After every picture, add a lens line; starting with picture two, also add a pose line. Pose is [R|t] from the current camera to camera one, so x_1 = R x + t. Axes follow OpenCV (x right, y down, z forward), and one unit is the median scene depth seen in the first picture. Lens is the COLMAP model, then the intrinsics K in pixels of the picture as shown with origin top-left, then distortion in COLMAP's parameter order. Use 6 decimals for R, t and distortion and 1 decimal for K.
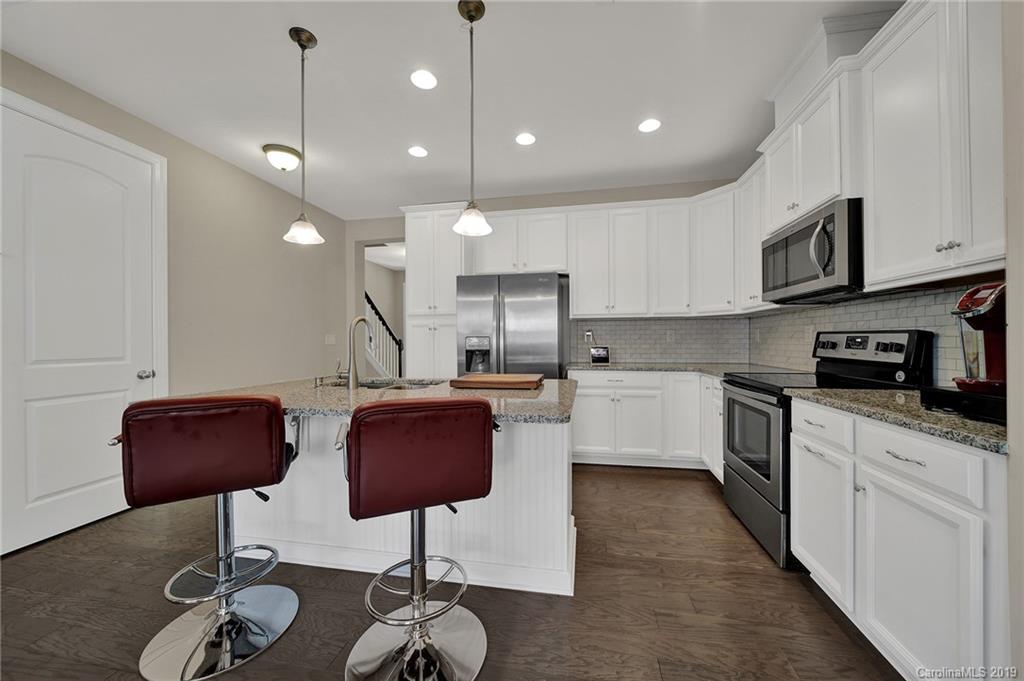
lens RADIAL K [[362.2, 0, 515.2], [0, 362.2, 340.9], [0, 0, 1]] dist [-0.001332, 0.000224]
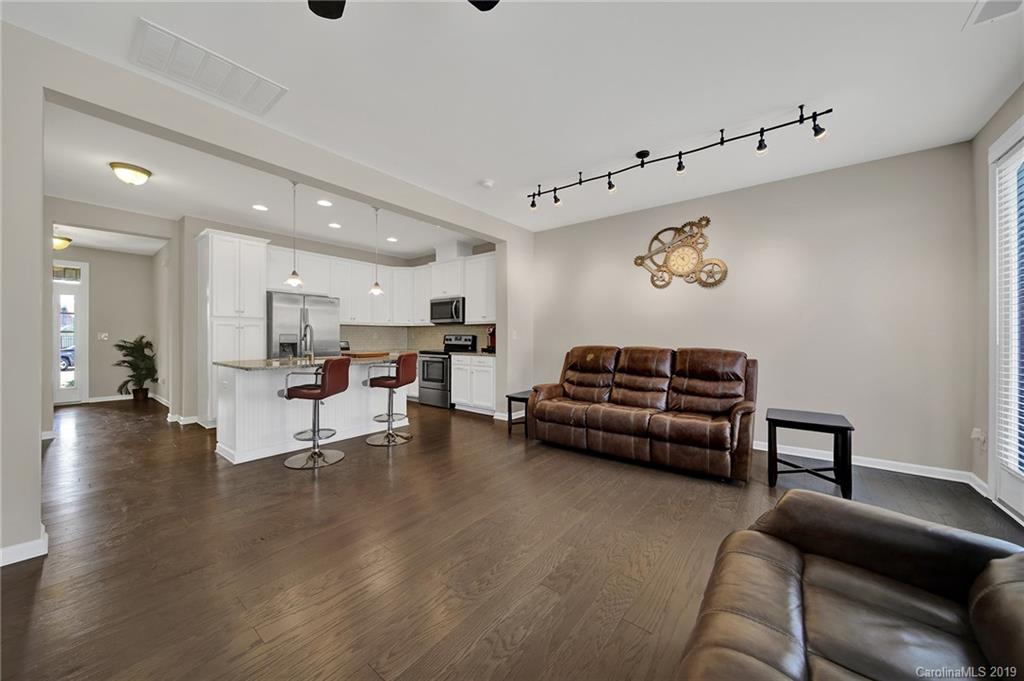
lens RADIAL K [[362.2, 0, 507.6], [0, 362.2, 336.9], [0, 0, 1]] dist [-0.001332, 0.000224]
pose [[0.444567, 0.008581, 0.895704, -1.659784], [-0.002669, 0.999962, -0.008255, 0.013126], [-0.895741, 0.001279, 0.444574, -0.777578]]
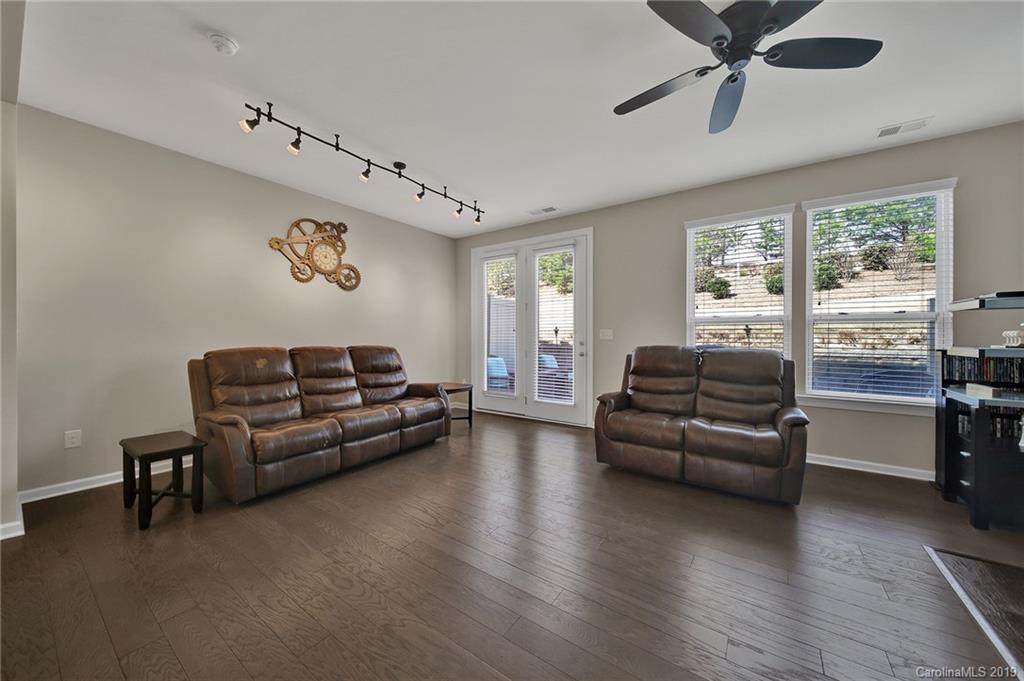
lens RADIAL K [[362.2, 0, 511.8], [0, 362.2, 338.2], [0, 0, 1]] dist [-0.001332, 0.000224]
pose [[-0.919805, -0.000938, 0.392374, -1.165686], [0.001729, 0.999978, 0.006444, -0.001794], [-0.392371, 0.006606, -0.919783, 0.660746]]
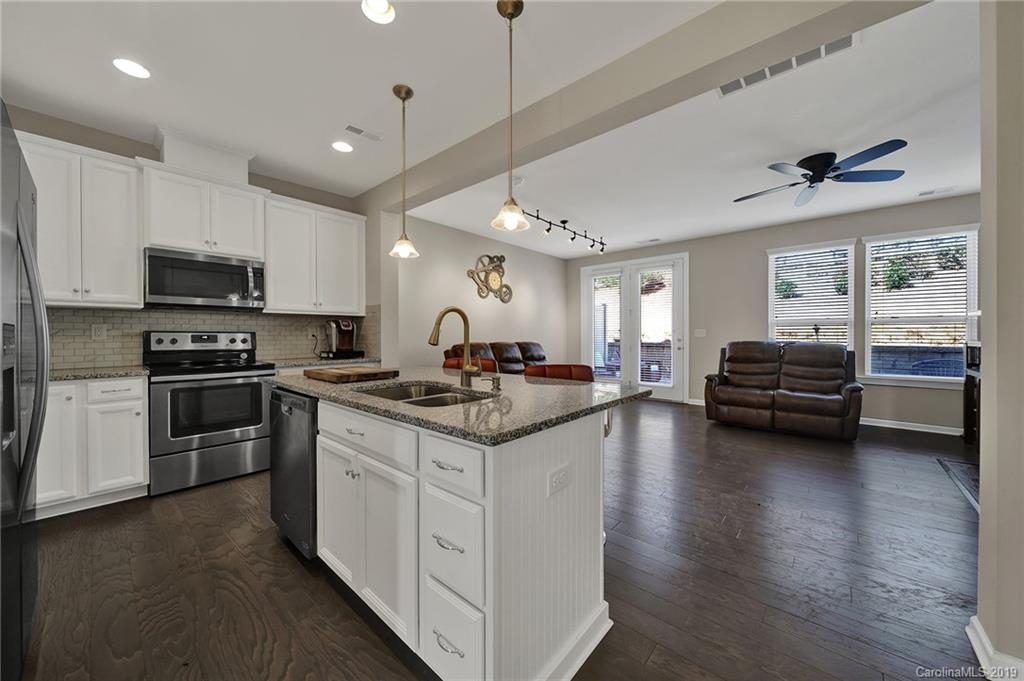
lens RADIAL K [[362.2, 0, 503.7], [0, 362.2, 339.0], [0, 0, 1]] dist [-0.001332, 0.000224]
pose [[-0.862550, -0.000798, 0.505971, -0.956427], [0.005824, 0.999917, 0.011504, -0.004369], [-0.505938, 0.012869, -0.862474, 1.659261]]
